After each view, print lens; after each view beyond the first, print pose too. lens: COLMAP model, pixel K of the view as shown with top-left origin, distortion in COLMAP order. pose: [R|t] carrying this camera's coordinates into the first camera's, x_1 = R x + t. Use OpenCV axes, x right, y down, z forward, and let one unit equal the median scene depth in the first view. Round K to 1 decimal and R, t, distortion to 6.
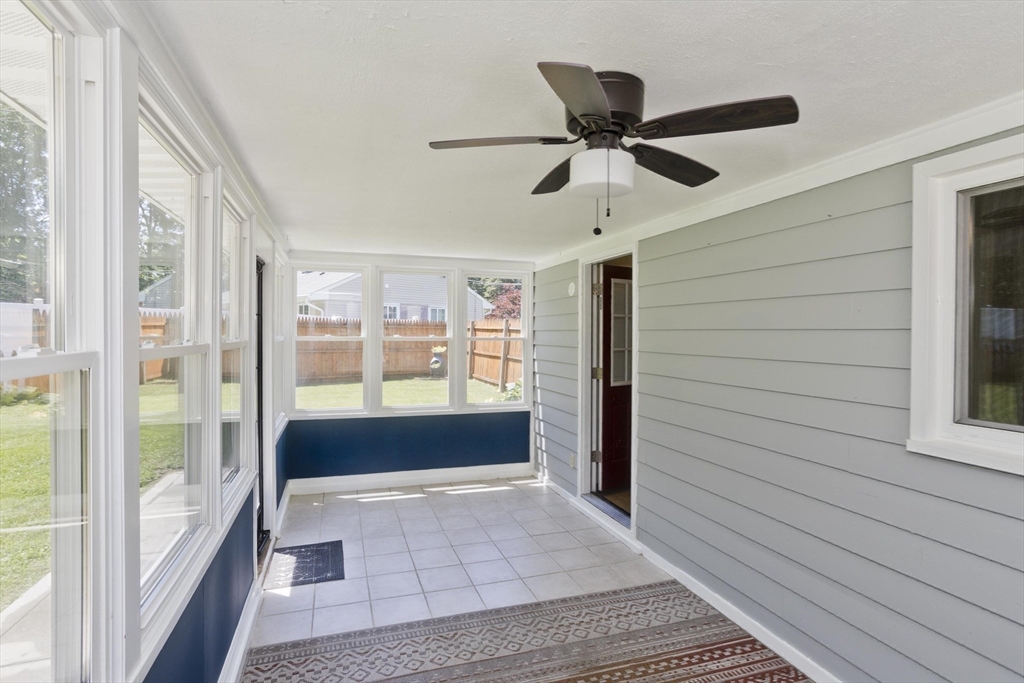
lens RADIAL K [[494.3, 0, 514.7], [0, 494.3, 340.2], [0, 0, 1]] dist [-0.027702, 0.002992]
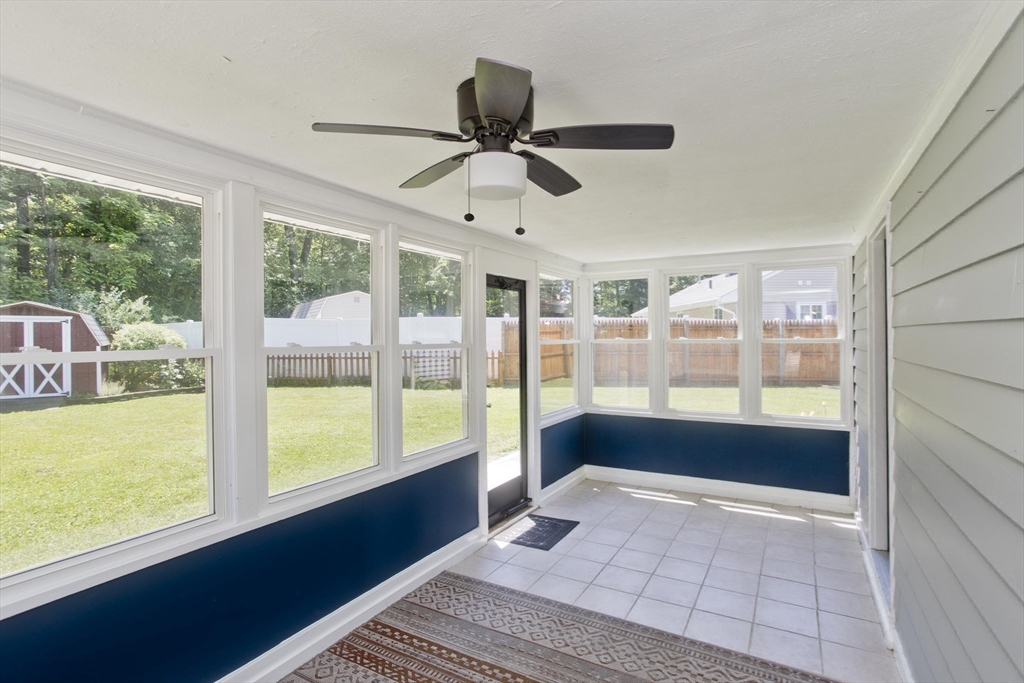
lens RADIAL K [[497.0, 0, 534.7], [0, 497.0, 333.2], [0, 0, 1]] dist [-0.046271, 0.026108]
pose [[0.681549, -0.021825, -0.731447, 0.484886], [0.006463, 0.999696, -0.023807, 0.004833], [0.731744, 0.011498, 0.681483, 0.180909]]
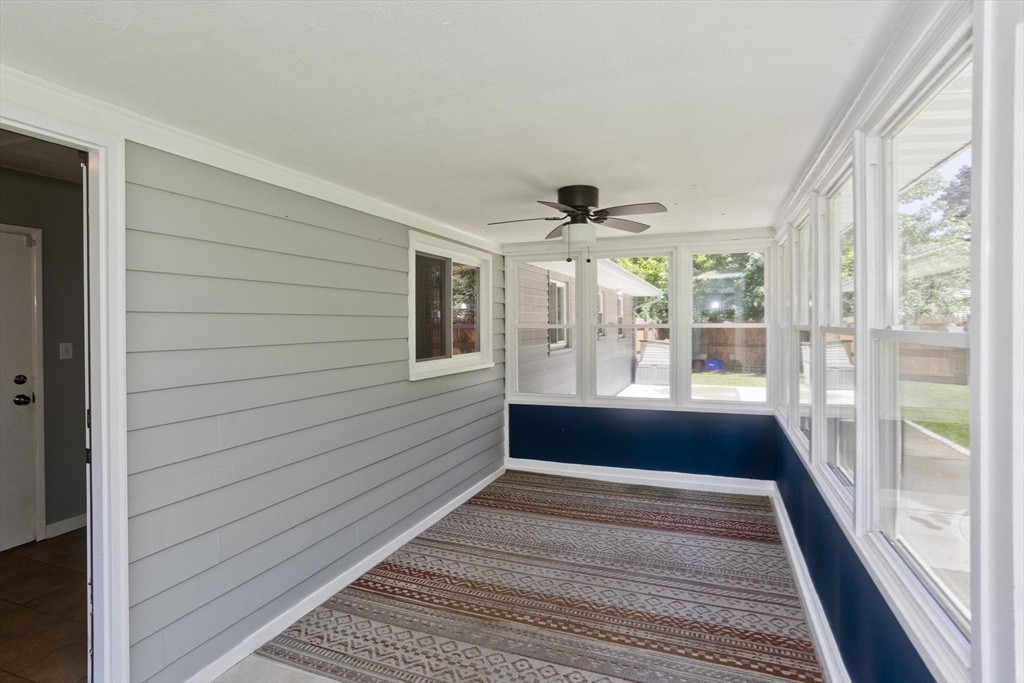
lens RADIAL K [[497.0, 0, 518.3], [0, 497.0, 328.5], [0, 0, 1]] dist [-0.046271, 0.026108]
pose [[-0.756794, -0.005388, 0.653632, -0.450838], [0.008646, 0.999796, 0.018253, -0.004858], [-0.653597, 0.019465, -0.756593, 1.300121]]
